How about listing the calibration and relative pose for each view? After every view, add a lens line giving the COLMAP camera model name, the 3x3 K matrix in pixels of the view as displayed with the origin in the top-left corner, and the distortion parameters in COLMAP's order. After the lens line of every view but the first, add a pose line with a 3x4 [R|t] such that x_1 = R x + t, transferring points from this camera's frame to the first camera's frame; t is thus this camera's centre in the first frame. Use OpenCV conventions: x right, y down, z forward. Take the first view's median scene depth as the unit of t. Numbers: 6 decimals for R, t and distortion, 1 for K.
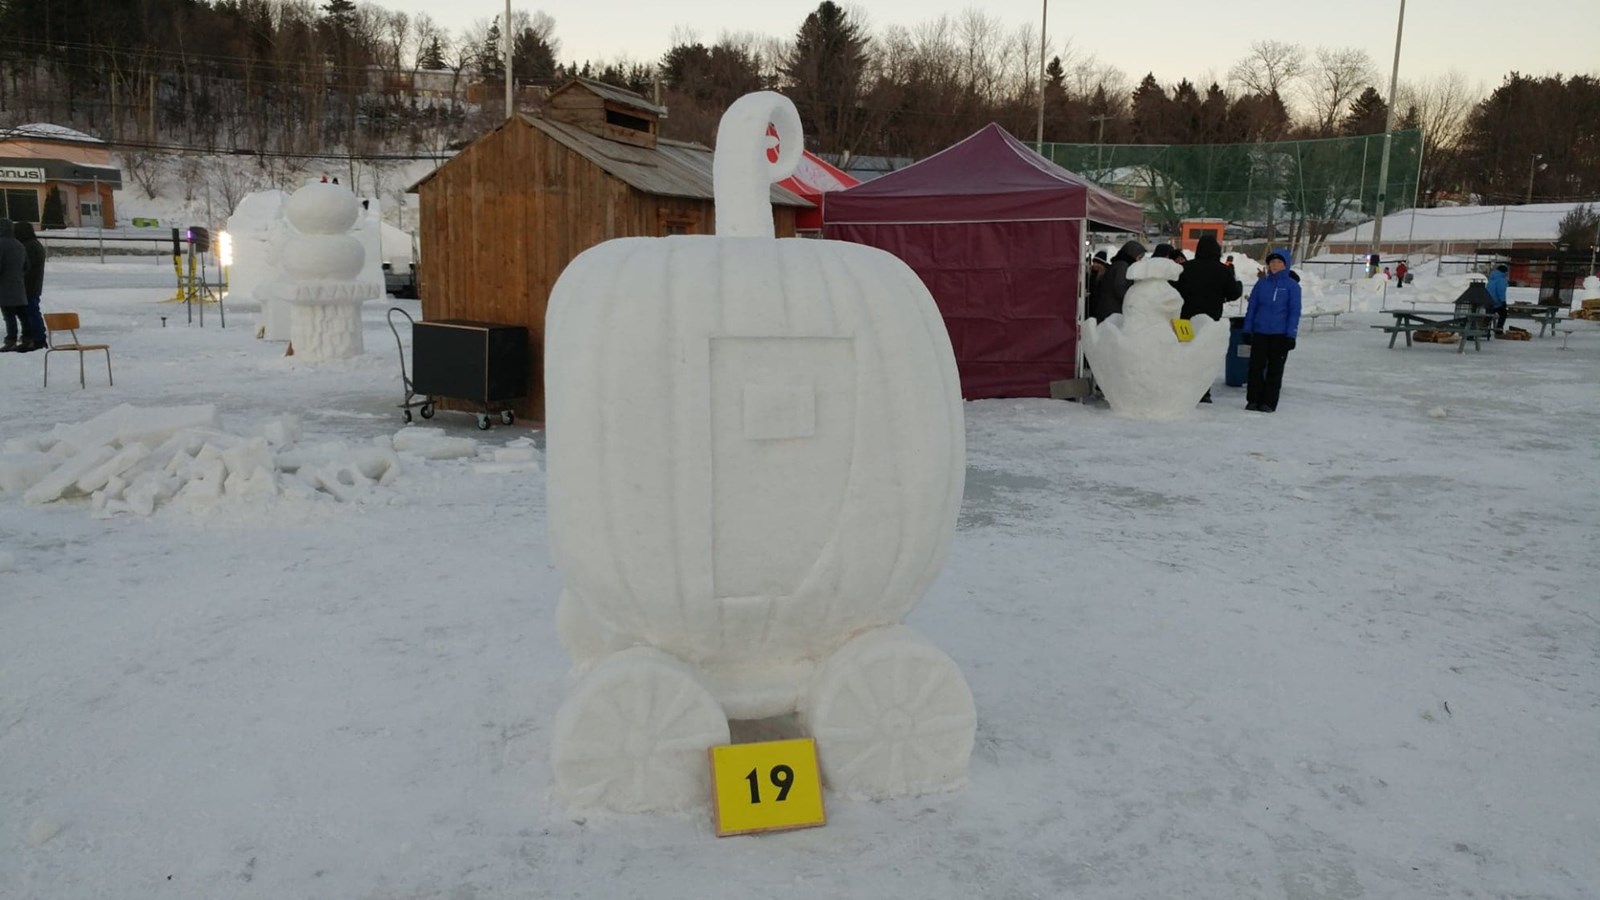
lens RADIAL K [[1141.0, 0, 804.1], [0, 1141.0, 455.1], [0, 0, 1]] dist [-0.021719, 0.038409]
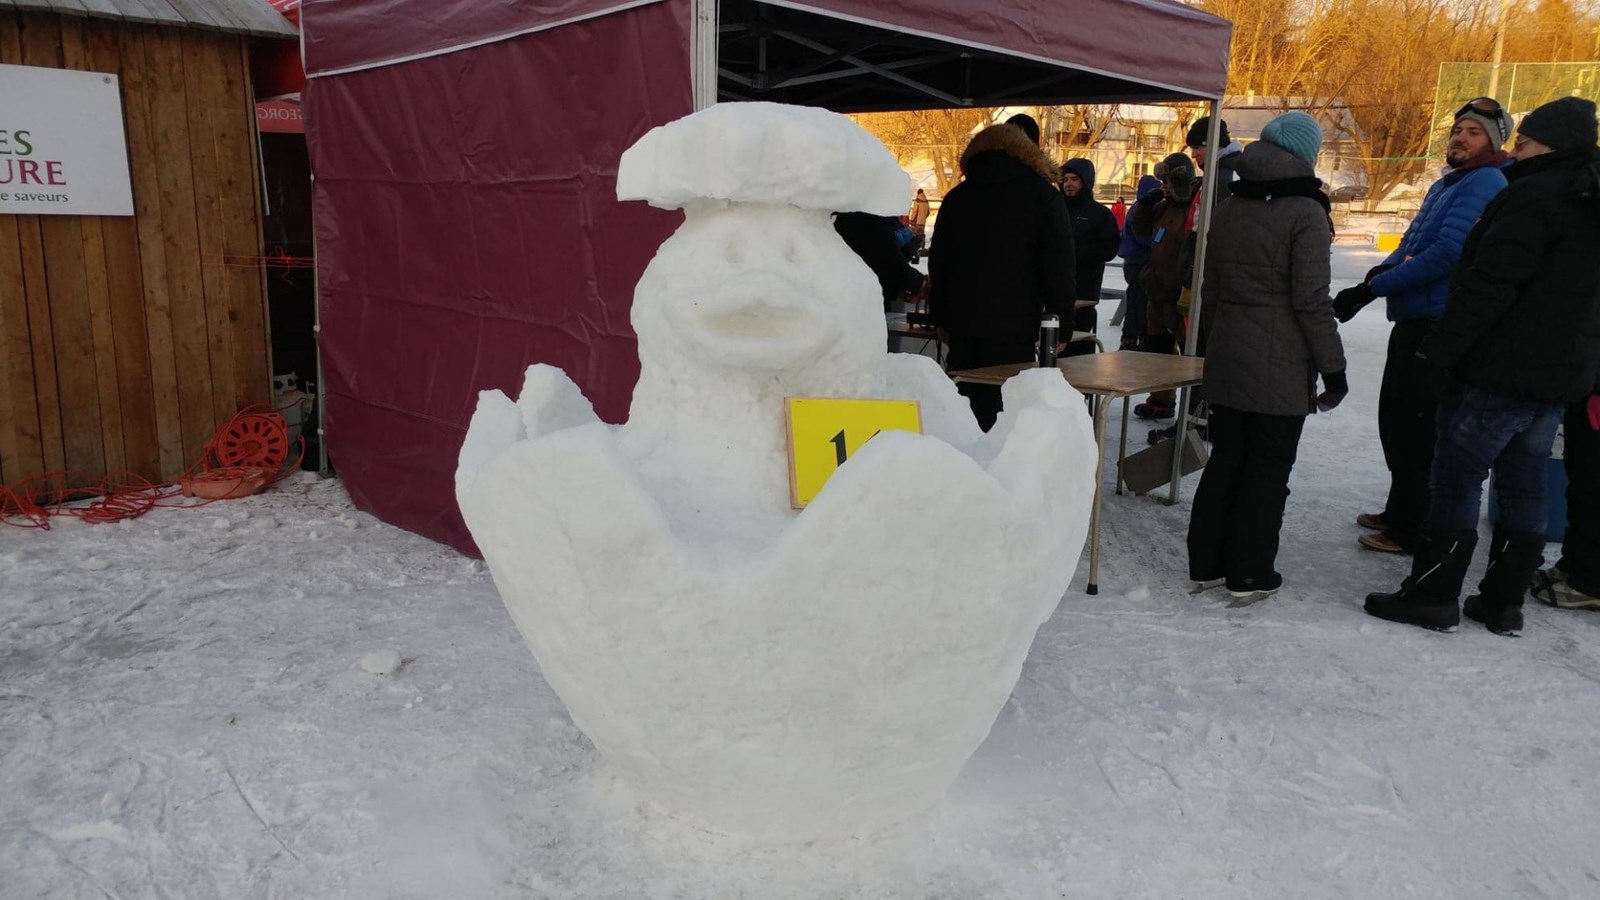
lens RADIAL K [[1141.0, 0, 804.1], [0, 1141.0, 455.1], [0, 0, 1]] dist [-0.021719, 0.038409]
pose [[0.939456, 0.077635, -0.333758, 0.046165], [-0.065248, 0.996705, 0.048182, -0.013901], [0.336399, -0.023488, 0.941427, 0.093802]]
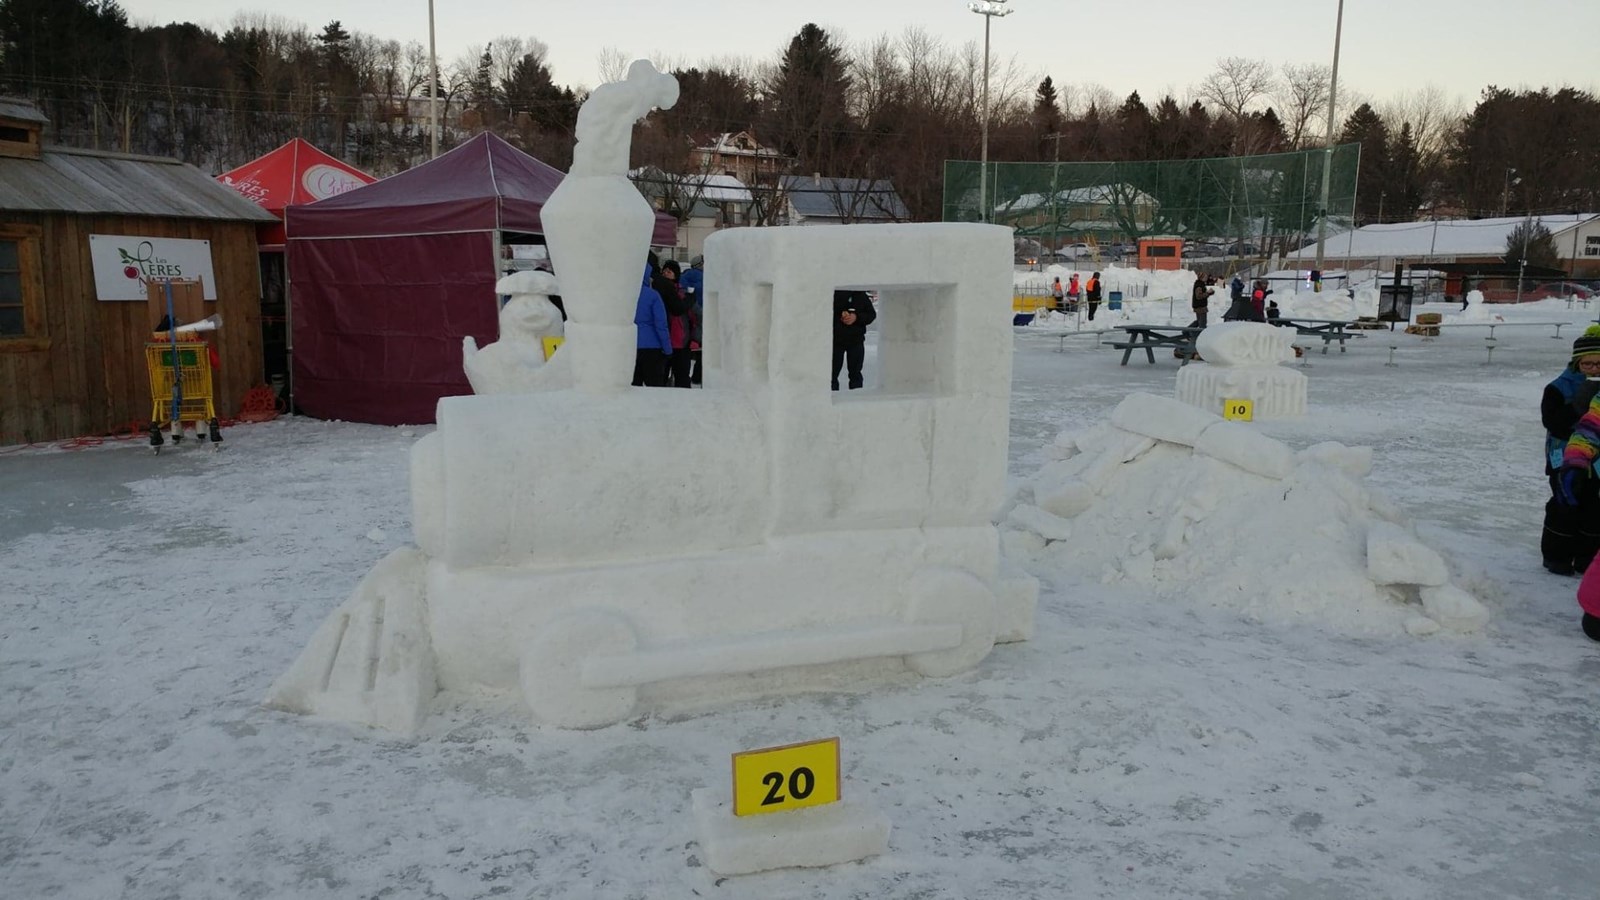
lens RADIAL K [[1141.0, 0, 804.1], [0, 1141.0, 455.1], [0, 0, 1]] dist [-0.021719, 0.038409]
pose [[0.999826, -0.006330, -0.017562, 0.064117], [0.005997, 0.999803, -0.018926, -0.000630], [0.017679, 0.018818, 0.999667, 0.009997]]
